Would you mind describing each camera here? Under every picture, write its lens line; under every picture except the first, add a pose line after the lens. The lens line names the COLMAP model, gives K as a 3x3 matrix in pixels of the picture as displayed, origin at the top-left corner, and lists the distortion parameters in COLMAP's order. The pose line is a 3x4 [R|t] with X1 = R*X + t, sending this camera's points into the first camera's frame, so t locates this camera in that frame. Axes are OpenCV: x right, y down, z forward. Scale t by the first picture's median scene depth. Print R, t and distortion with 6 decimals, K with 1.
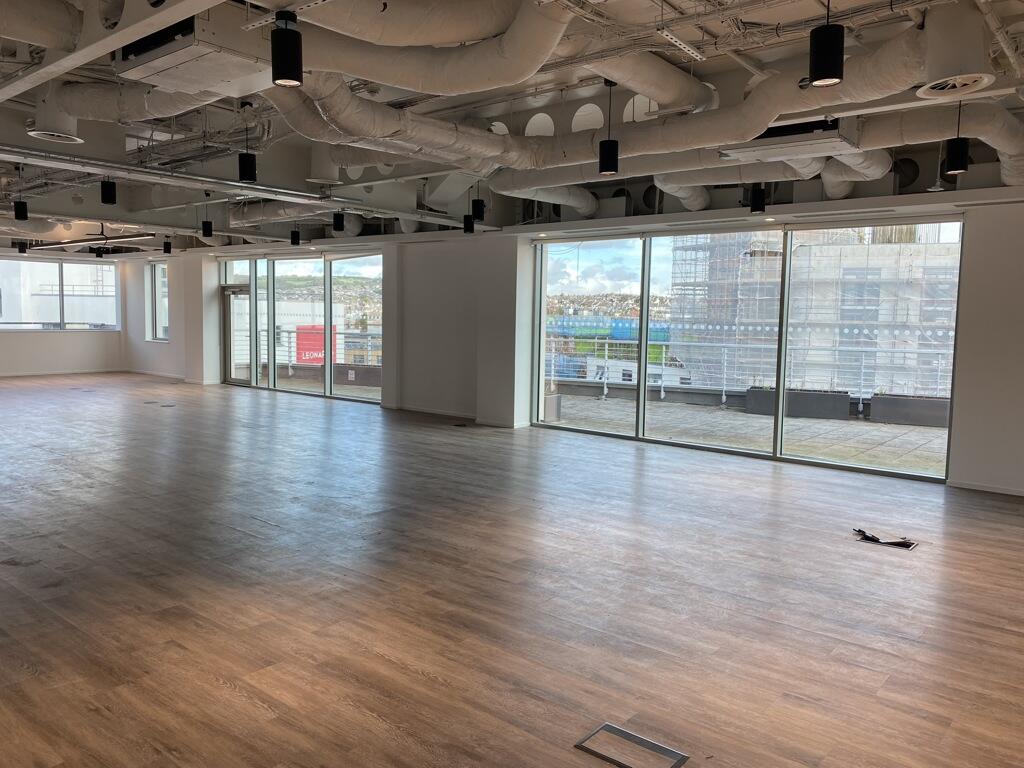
lens RADIAL K [[786.2, 0, 512.0], [0, 786.2, 384.0], [0, 0, 1]] dist [-0.001302, -0.082108]
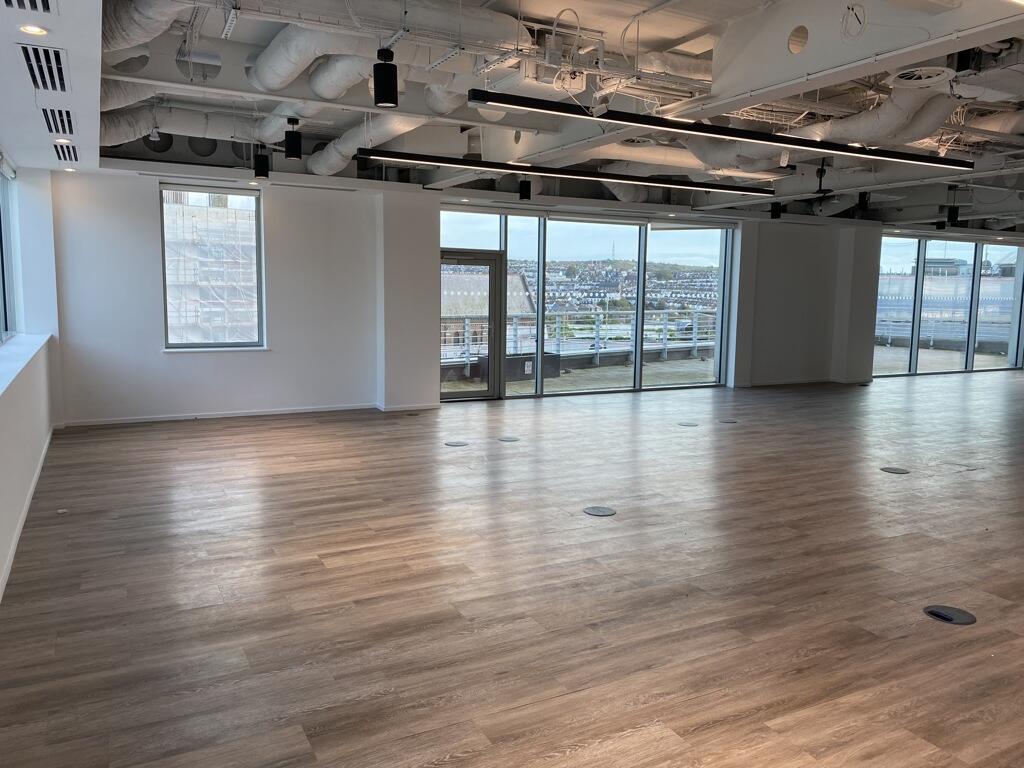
lens RADIAL K [[786.2, 0, 512.0], [0, 786.2, 384.0], [0, 0, 1]] dist [-0.047066, -0.006306]
pose [[0.392401, -0.128038, 0.910839, -0.696800], [0.076532, 0.991375, 0.106388, -0.059649], [-0.916605, 0.027962, 0.398815, 0.536752]]
